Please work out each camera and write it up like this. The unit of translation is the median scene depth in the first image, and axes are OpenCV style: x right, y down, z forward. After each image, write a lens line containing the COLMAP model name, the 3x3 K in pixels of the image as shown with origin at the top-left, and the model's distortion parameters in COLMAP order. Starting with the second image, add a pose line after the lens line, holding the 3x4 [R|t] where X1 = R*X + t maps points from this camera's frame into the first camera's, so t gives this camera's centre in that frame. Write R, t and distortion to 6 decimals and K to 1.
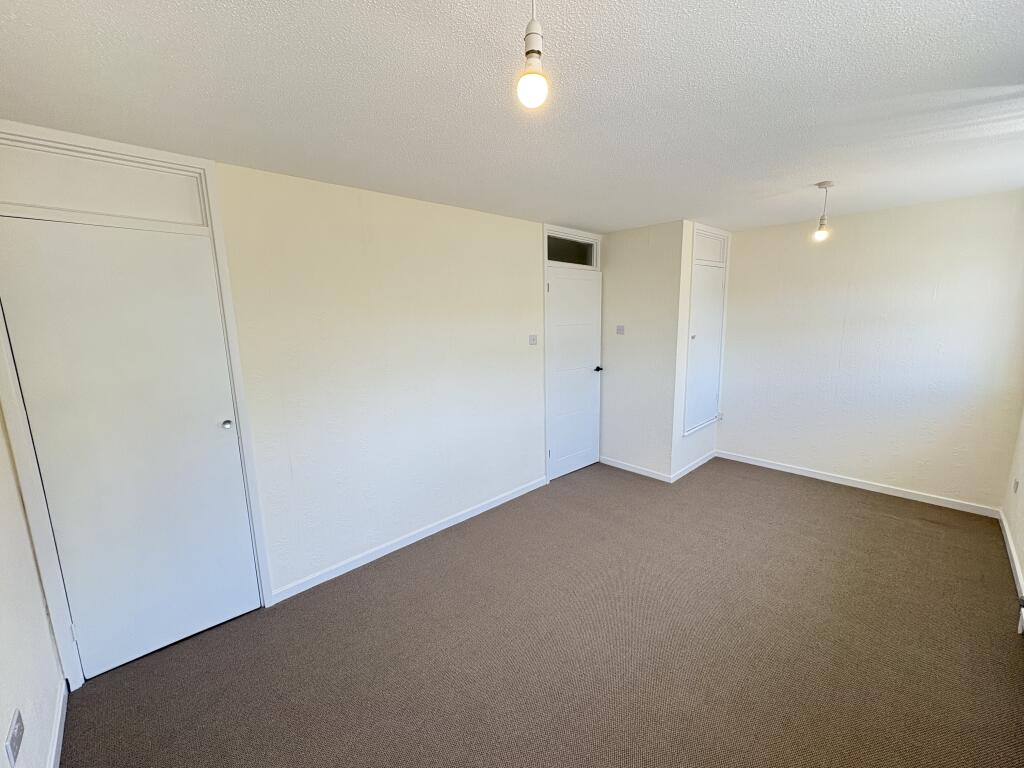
lens RADIAL K [[410.0, 0, 520.0], [0, 410.0, 383.4], [0, 0, 1]] dist [0.000685, -0.000314]
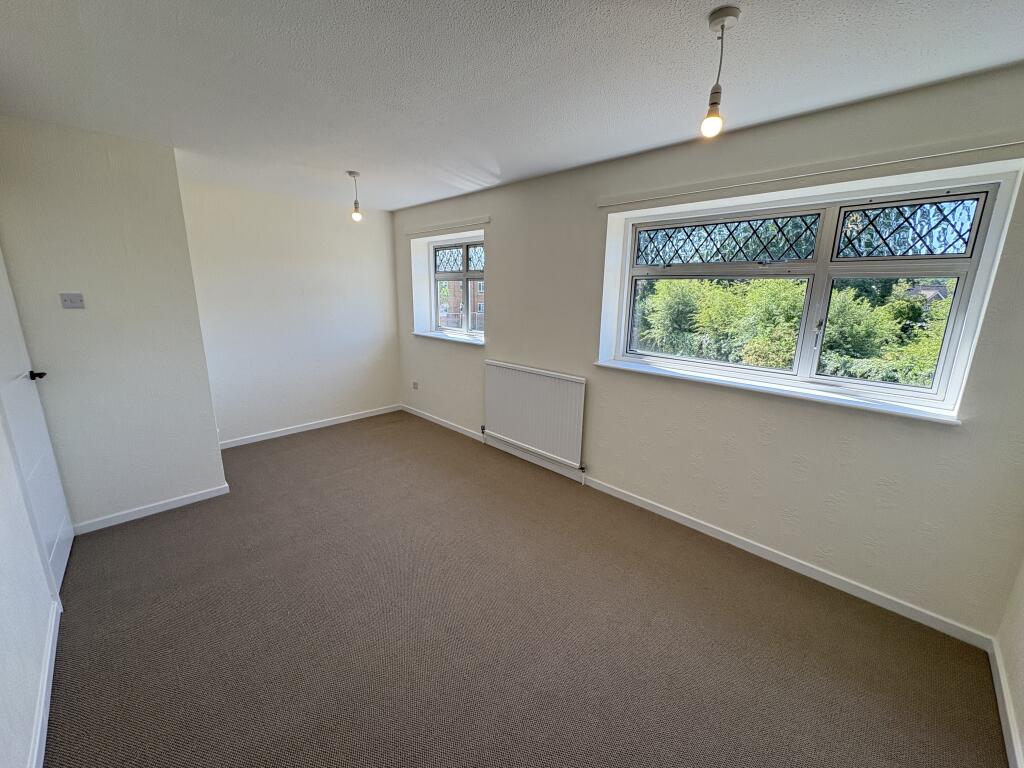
lens RADIAL K [[410.0, 0, 507.2], [0, 410.0, 386.4], [0, 0, 1]] dist [0.000685, -0.000314]
pose [[-0.019671, -0.206408, 0.978268, -0.383486], [0.158101, 0.965505, 0.206894, -0.036370], [-0.987227, 0.158735, 0.013641, 0.412685]]
